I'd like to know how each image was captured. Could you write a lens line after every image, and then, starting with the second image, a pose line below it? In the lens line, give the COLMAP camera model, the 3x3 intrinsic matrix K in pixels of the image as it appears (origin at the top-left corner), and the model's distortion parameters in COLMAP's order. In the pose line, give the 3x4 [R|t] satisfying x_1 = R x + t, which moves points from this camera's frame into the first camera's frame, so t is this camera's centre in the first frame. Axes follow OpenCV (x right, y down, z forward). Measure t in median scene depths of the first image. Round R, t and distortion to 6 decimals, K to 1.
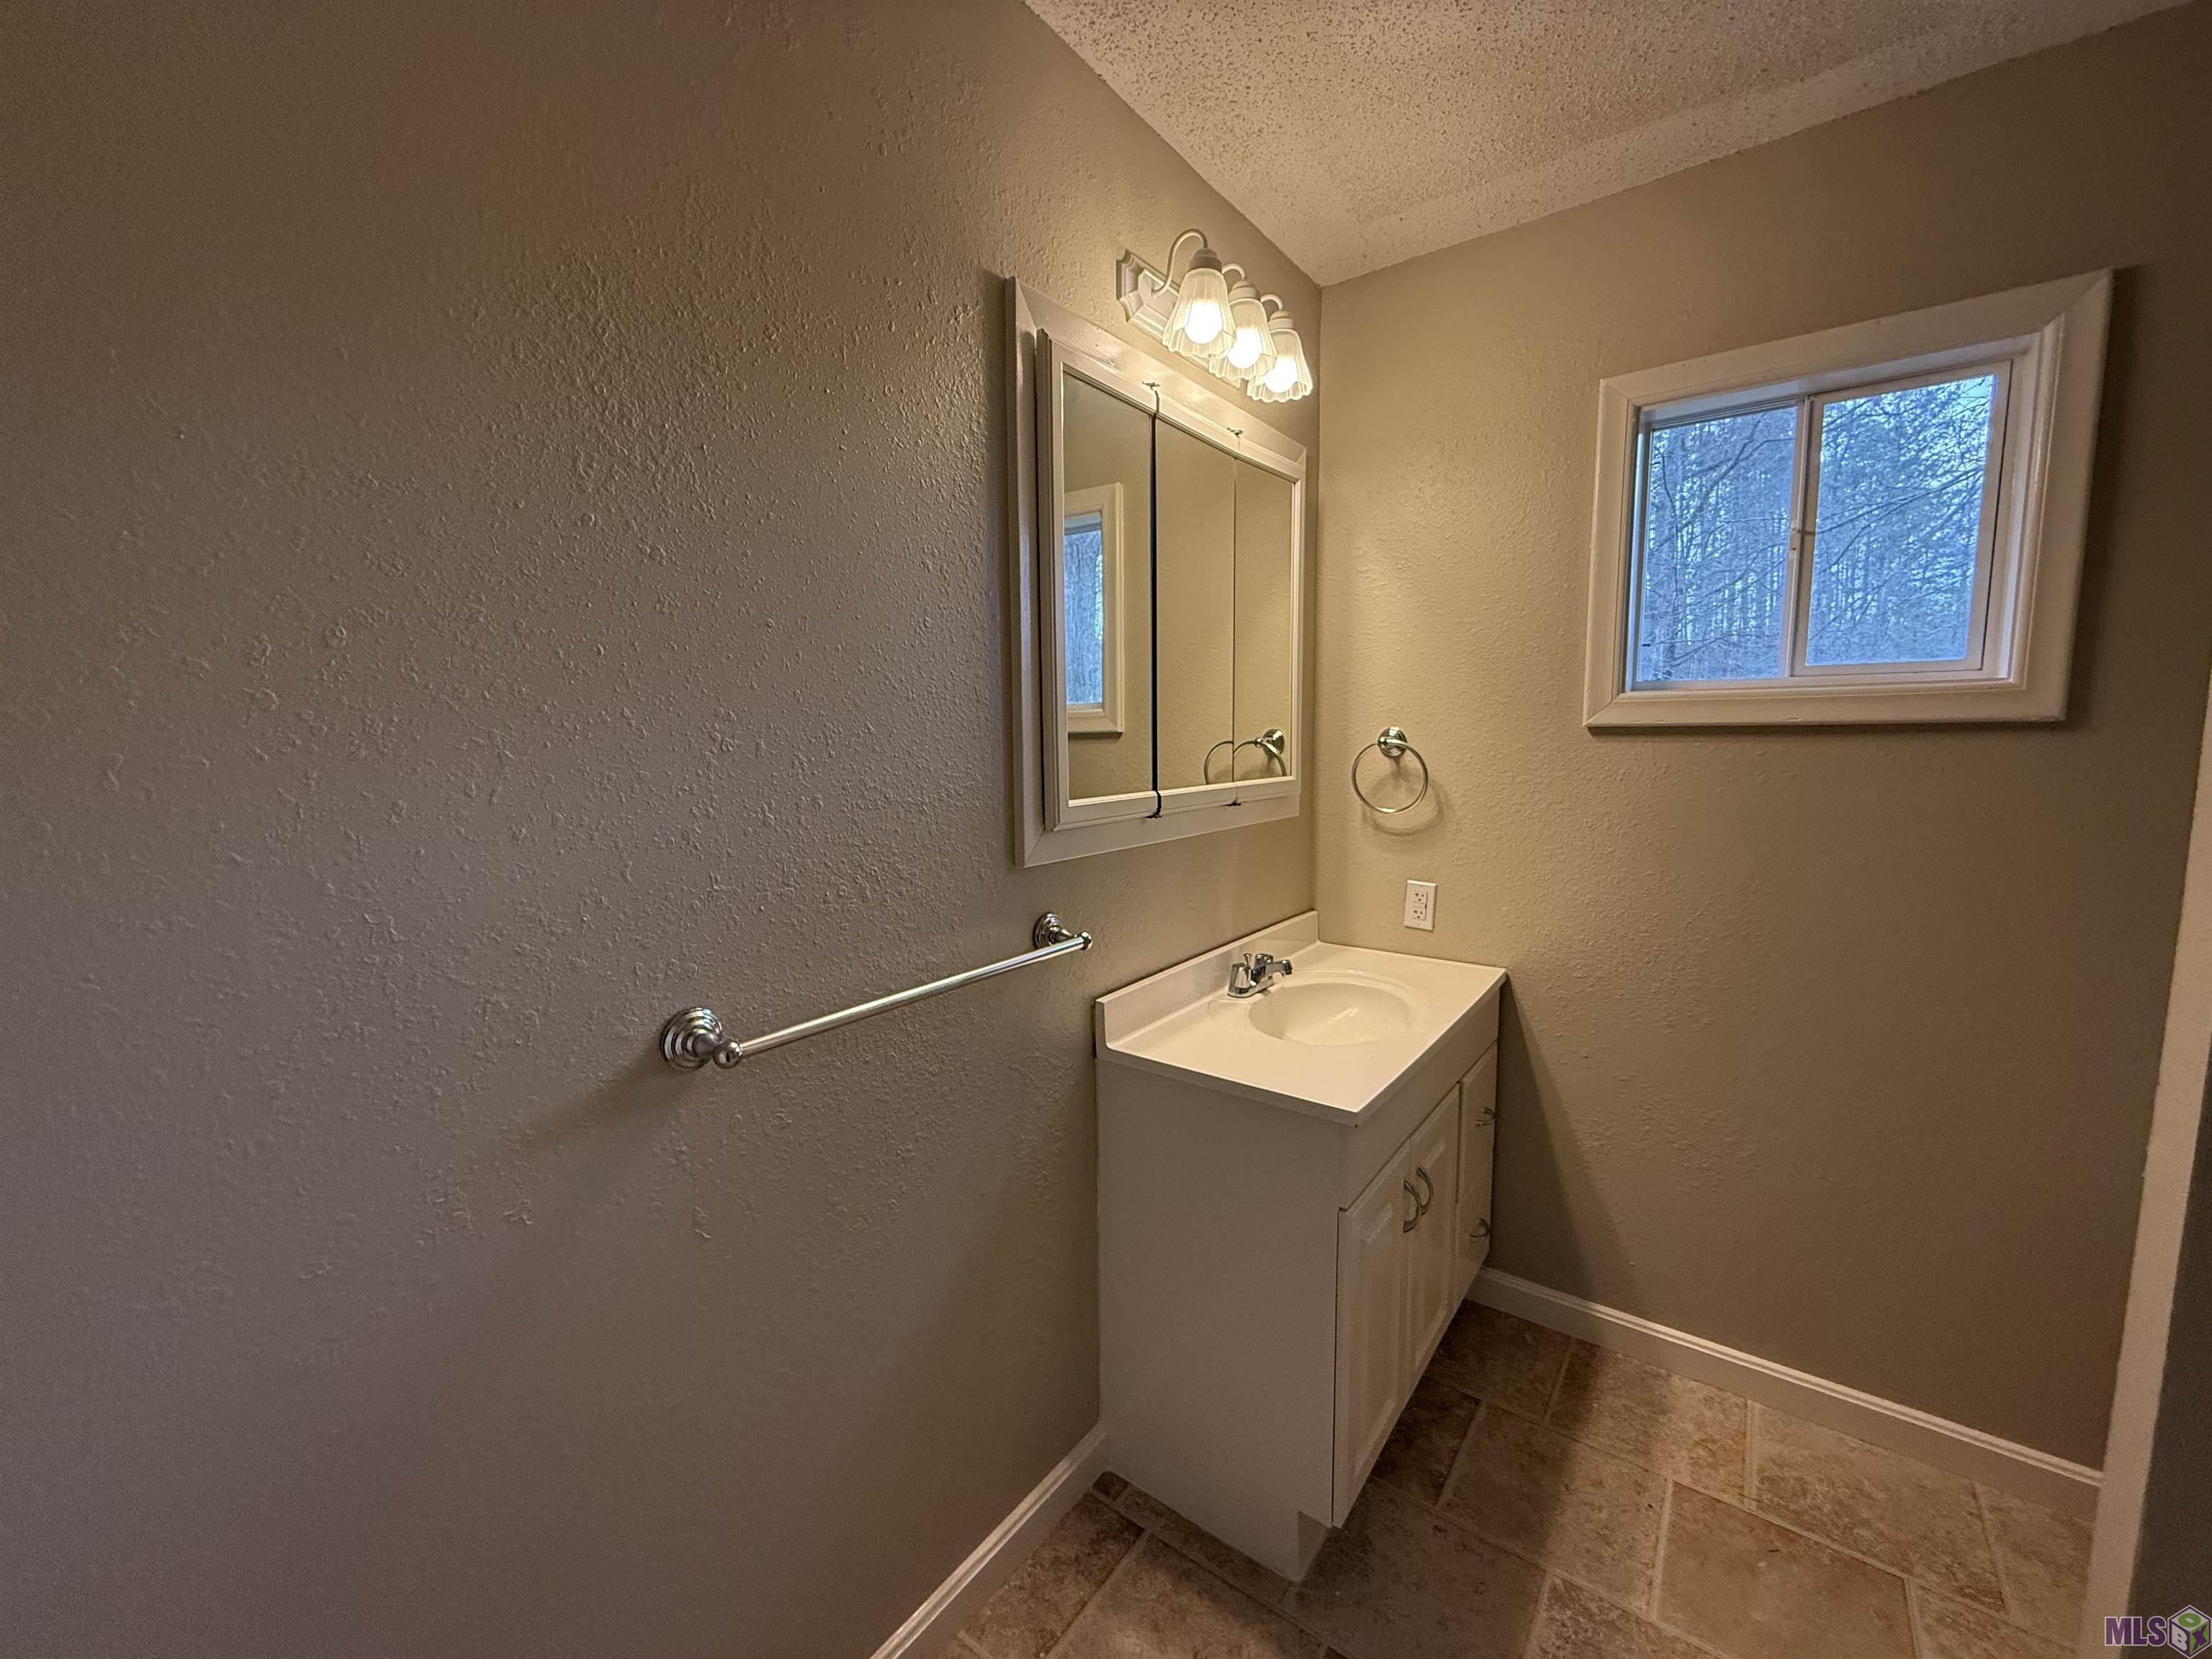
lens RADIAL K [[879.9, 0, 1107.0], [0, 879.9, 825.8], [0, 0, 1]] dist [0.000161, -0.000487]
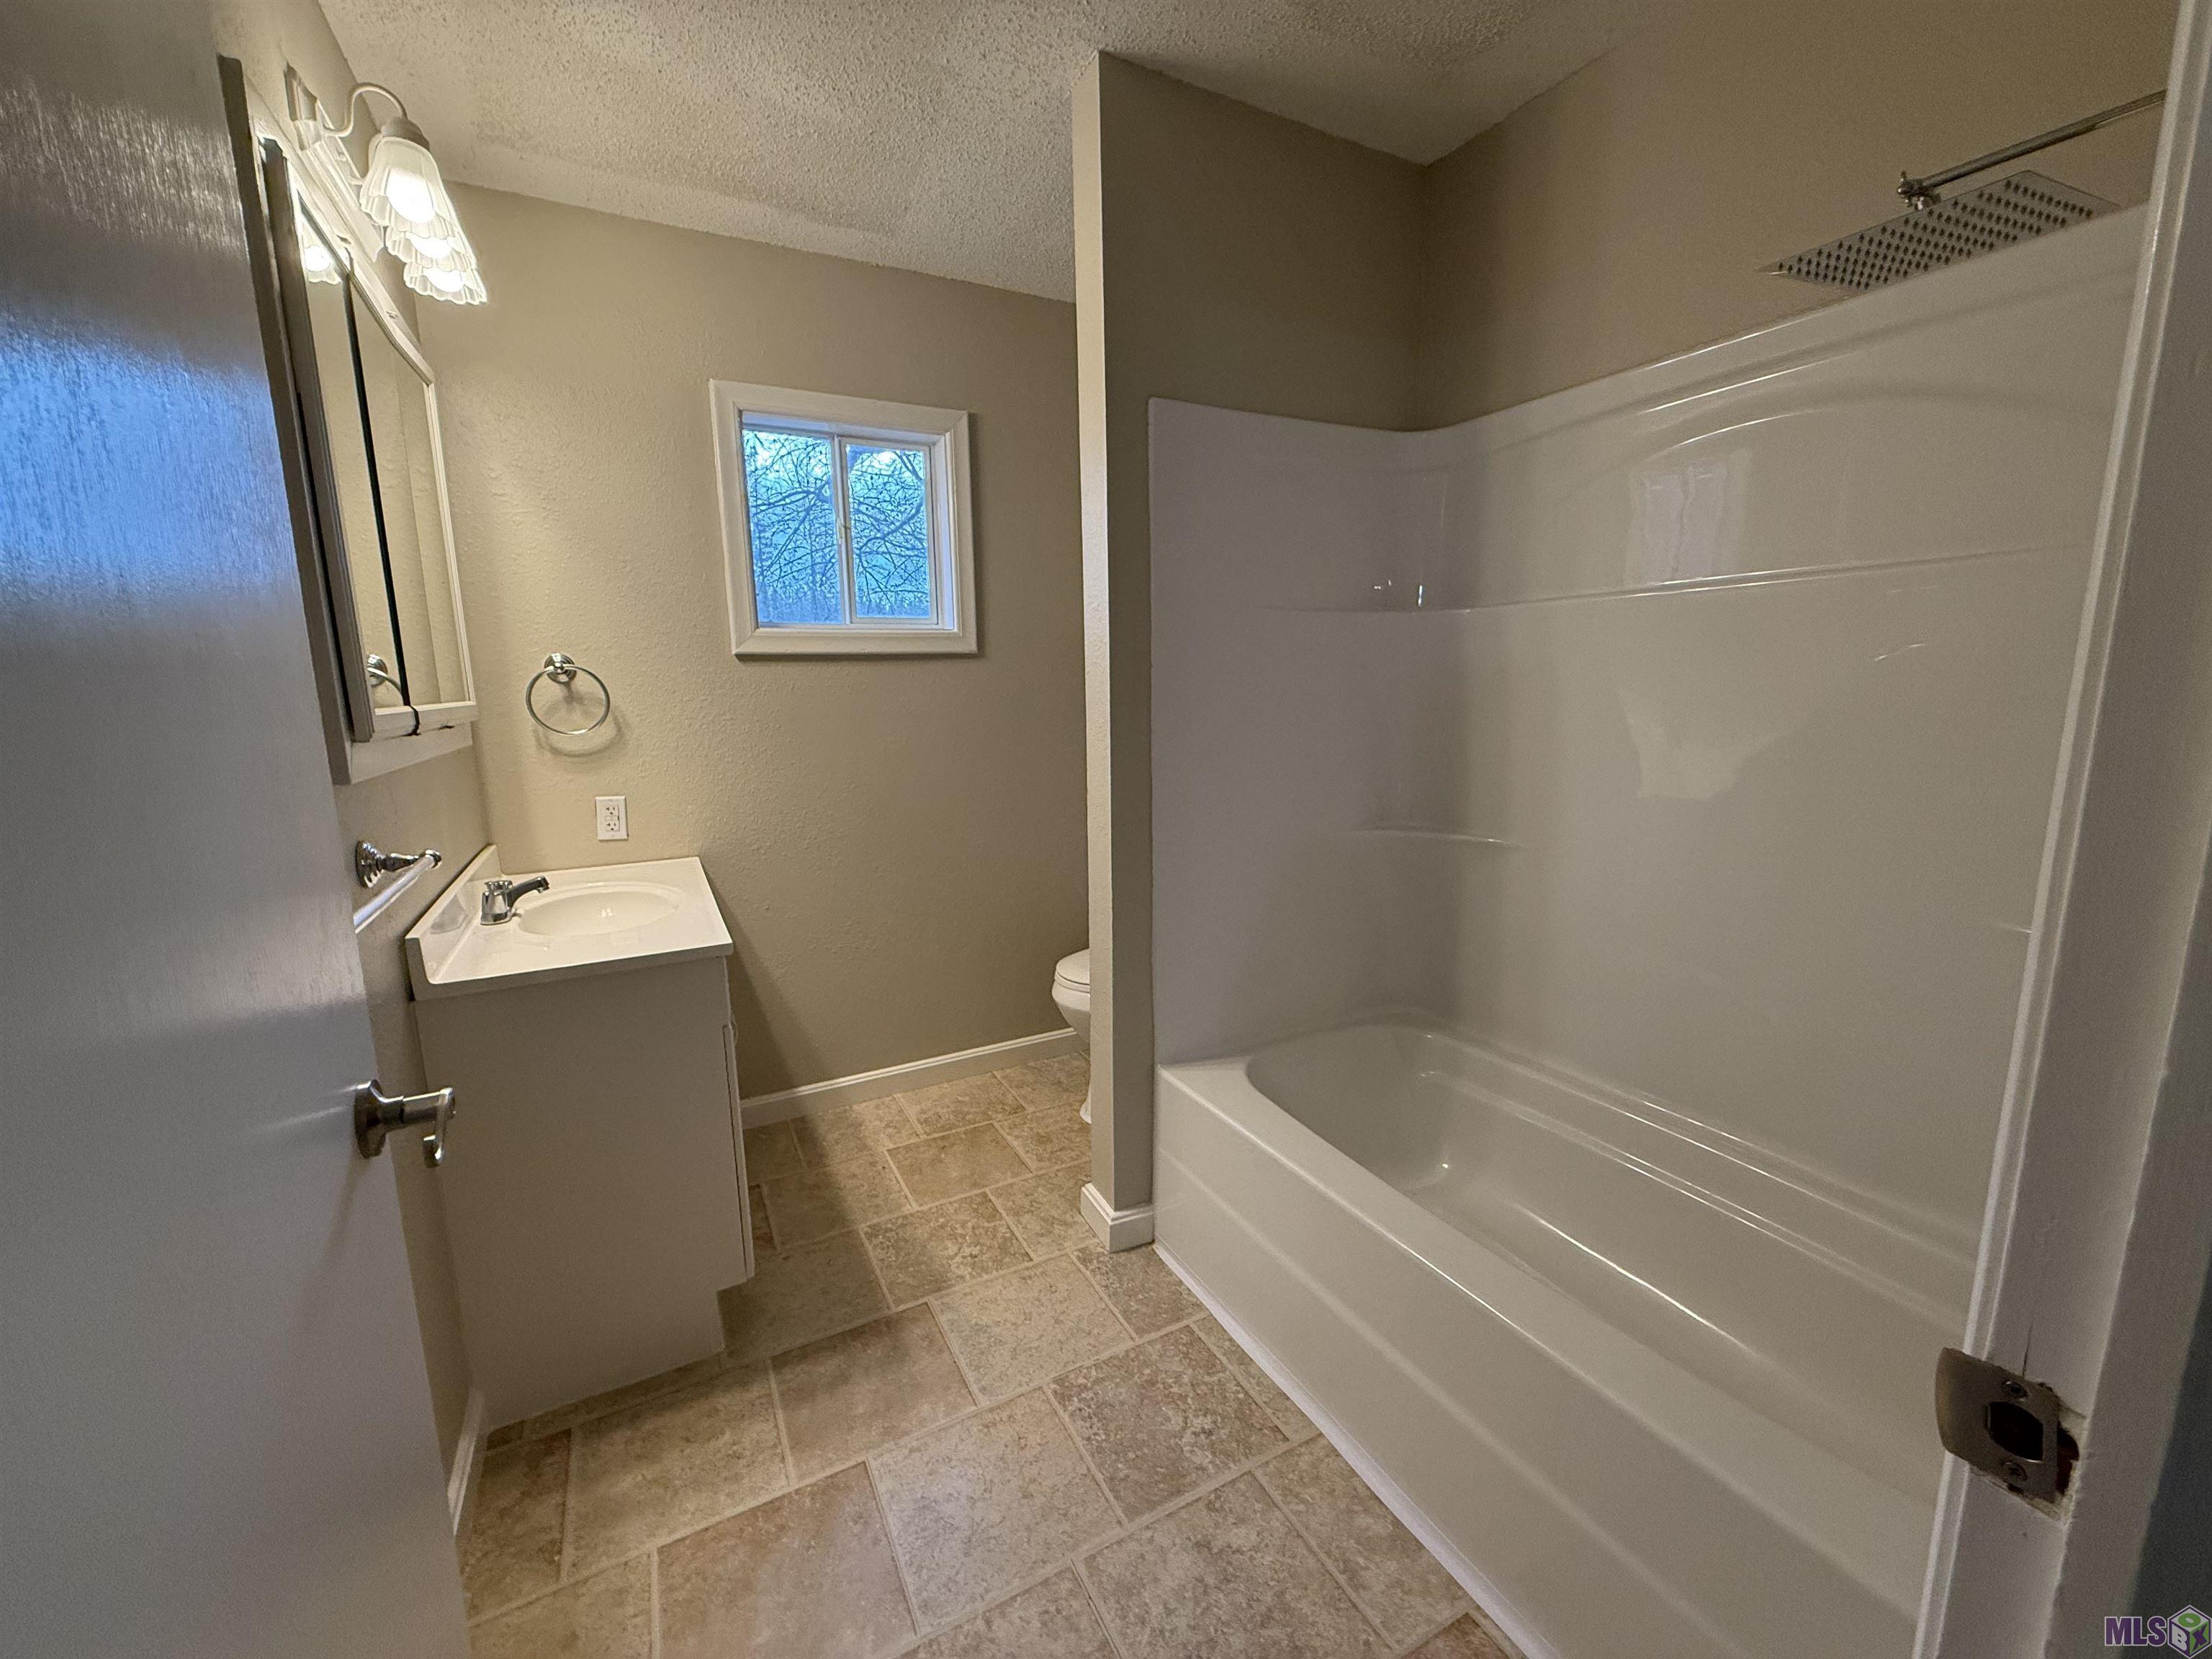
lens RADIAL K [[879.9, 0, 1104.1], [0, 879.9, 826.0], [0, 0, 1]] dist [0.000161, -0.000487]
pose [[0.422484, -0.144844, 0.894722, -0.470260], [0.111321, 0.987967, 0.107374, 0.064823], [-0.899508, 0.054238, 0.433524, -0.032690]]
